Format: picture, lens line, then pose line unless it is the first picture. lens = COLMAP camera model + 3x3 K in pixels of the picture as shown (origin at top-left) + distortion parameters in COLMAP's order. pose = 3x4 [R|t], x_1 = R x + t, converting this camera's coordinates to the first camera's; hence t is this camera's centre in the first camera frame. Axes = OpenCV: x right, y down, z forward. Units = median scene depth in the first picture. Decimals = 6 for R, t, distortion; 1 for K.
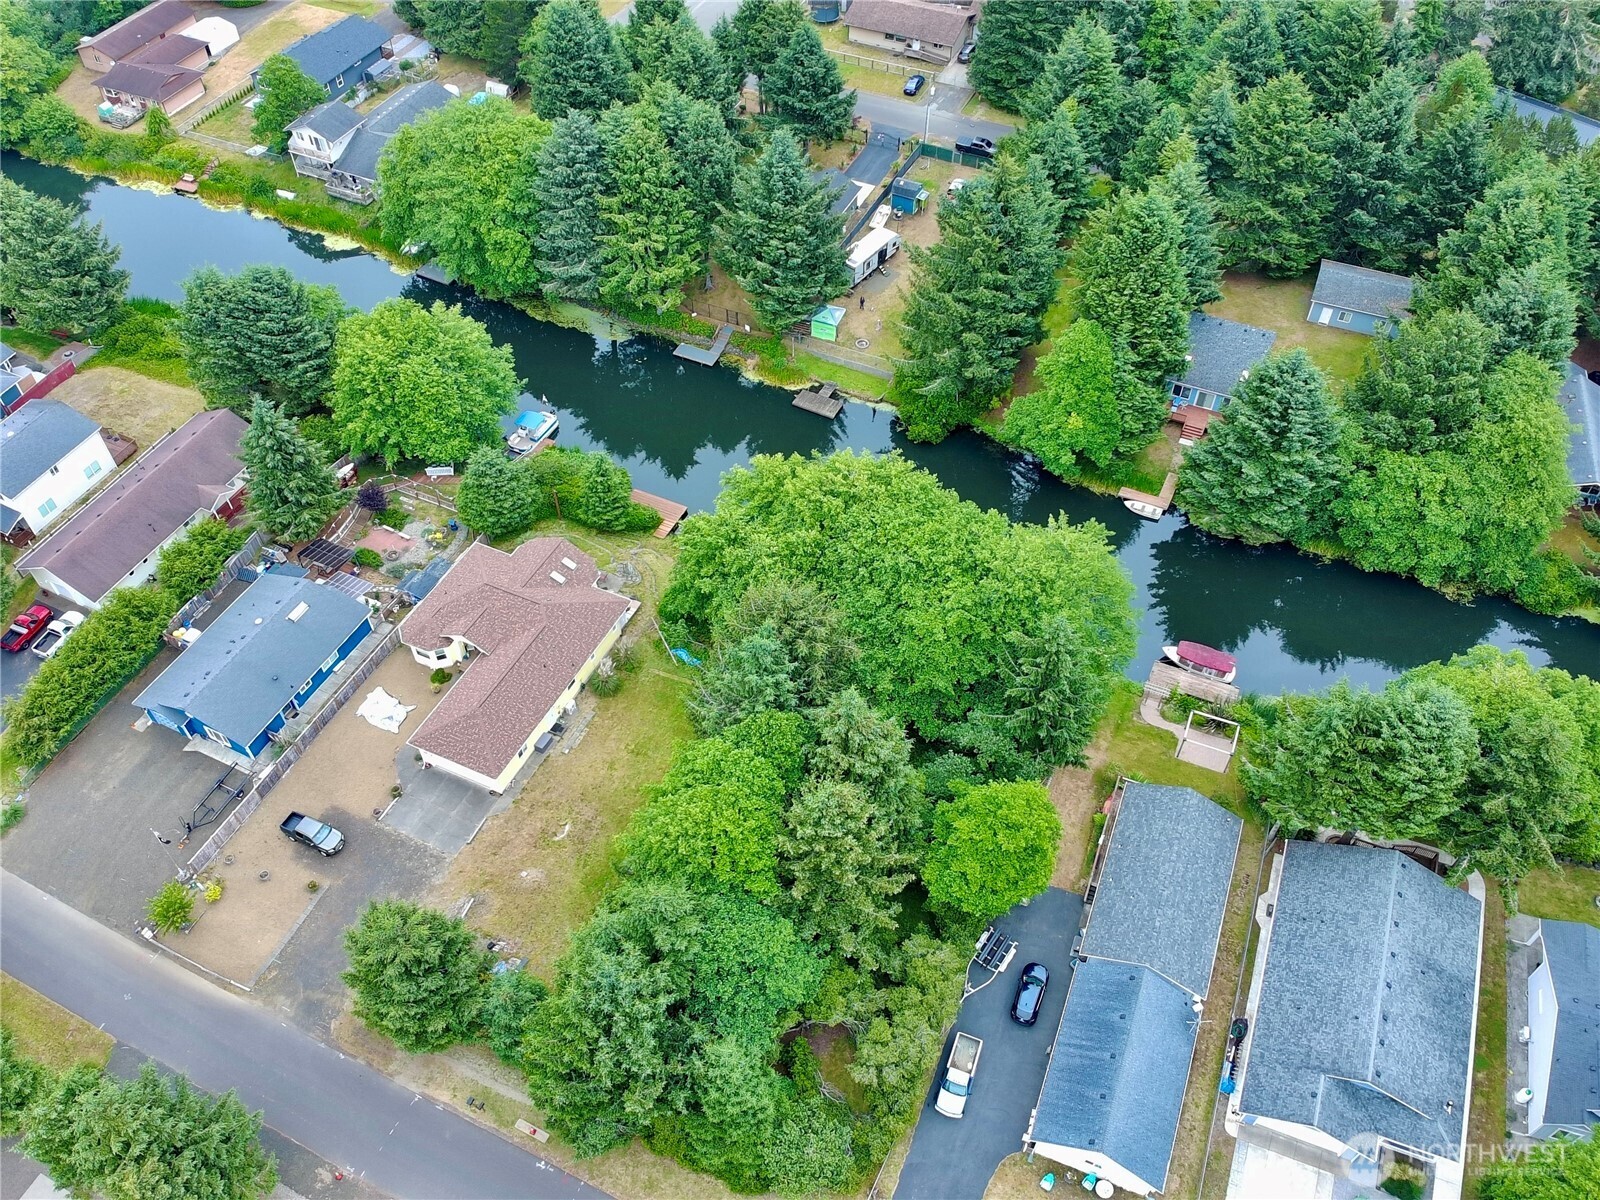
lens RADIAL K [[1323.9, 0, 800.0], [0, 1323.9, 600.0], [0, 0, 1]] dist [0.001967, -0.005175]
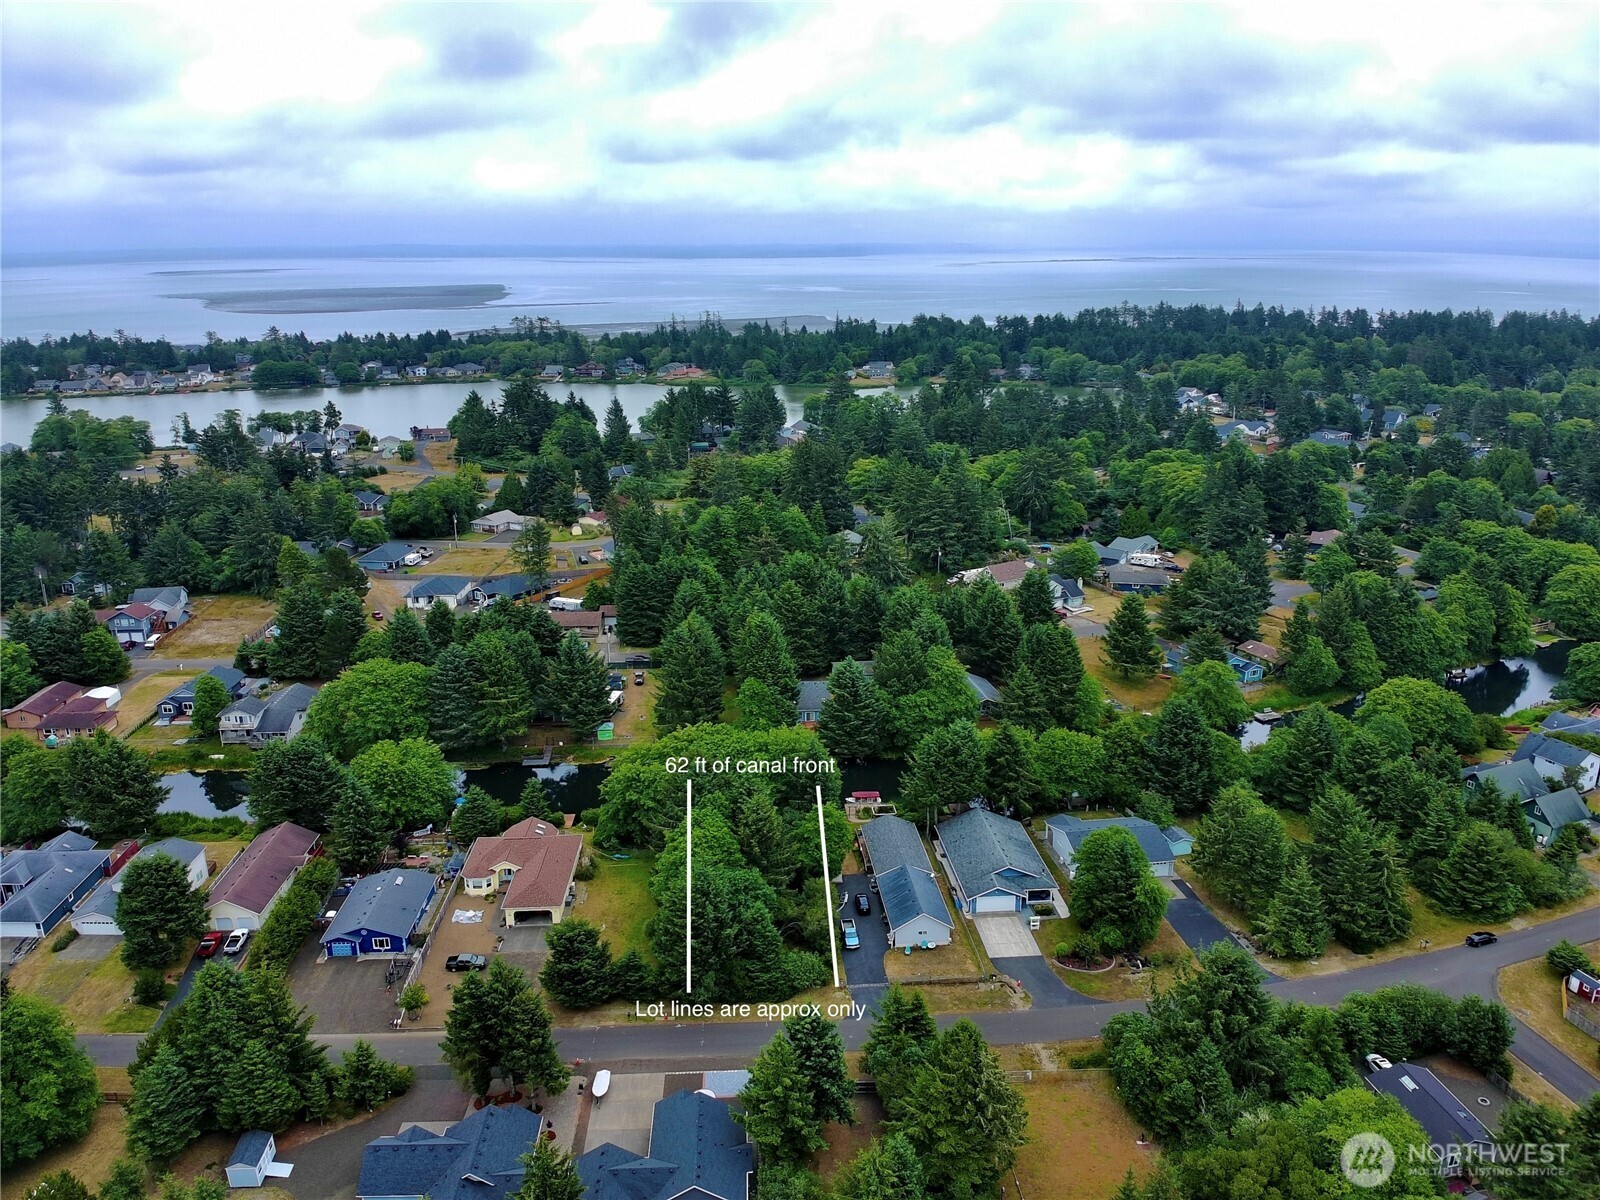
lens RADIAL K [[1323.9, 0, 800.0], [0, 1323.9, 600.0], [0, 0, 1]] dist [0.001967, -0.005175]
pose [[0.881592, -0.122445, 0.455854, -0.589991], [0.349519, 0.818408, -0.456119, 0.606037], [-0.317225, 0.561440, 0.764299, -0.615819]]
